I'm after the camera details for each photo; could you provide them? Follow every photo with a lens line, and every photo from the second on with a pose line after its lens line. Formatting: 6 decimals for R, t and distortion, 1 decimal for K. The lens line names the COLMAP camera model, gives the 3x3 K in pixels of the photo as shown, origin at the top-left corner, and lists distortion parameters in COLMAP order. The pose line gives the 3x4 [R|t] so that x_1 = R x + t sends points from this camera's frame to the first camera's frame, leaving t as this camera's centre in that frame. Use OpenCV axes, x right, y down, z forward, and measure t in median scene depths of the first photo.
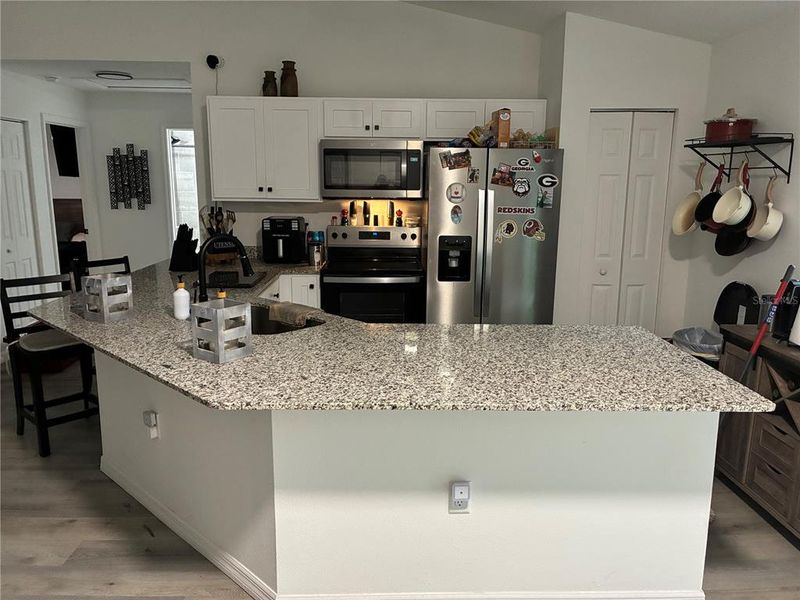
lens RADIAL K [[613.6, 0, 396.7], [0, 613.6, 297.7], [0, 0, 1]] dist [0.043947, -0.054192]
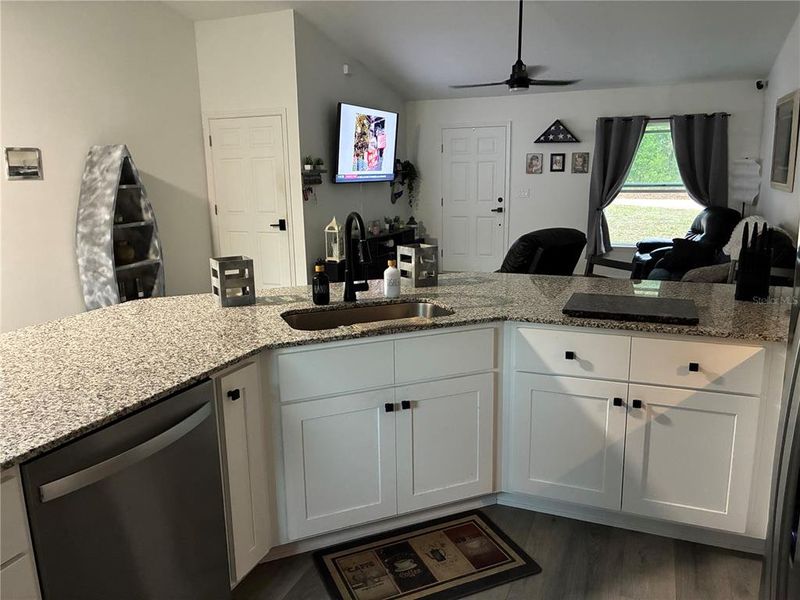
lens RADIAL K [[613.6, 0, 403.1], [0, 613.6, 295.9], [0, 0, 1]] dist [0.043947, -0.054192]
pose [[-0.406914, 0.178660, -0.895824, 0.346880], [-0.164648, 0.950280, 0.264309, -0.151657], [0.898505, 0.255047, -0.357266, 0.905356]]
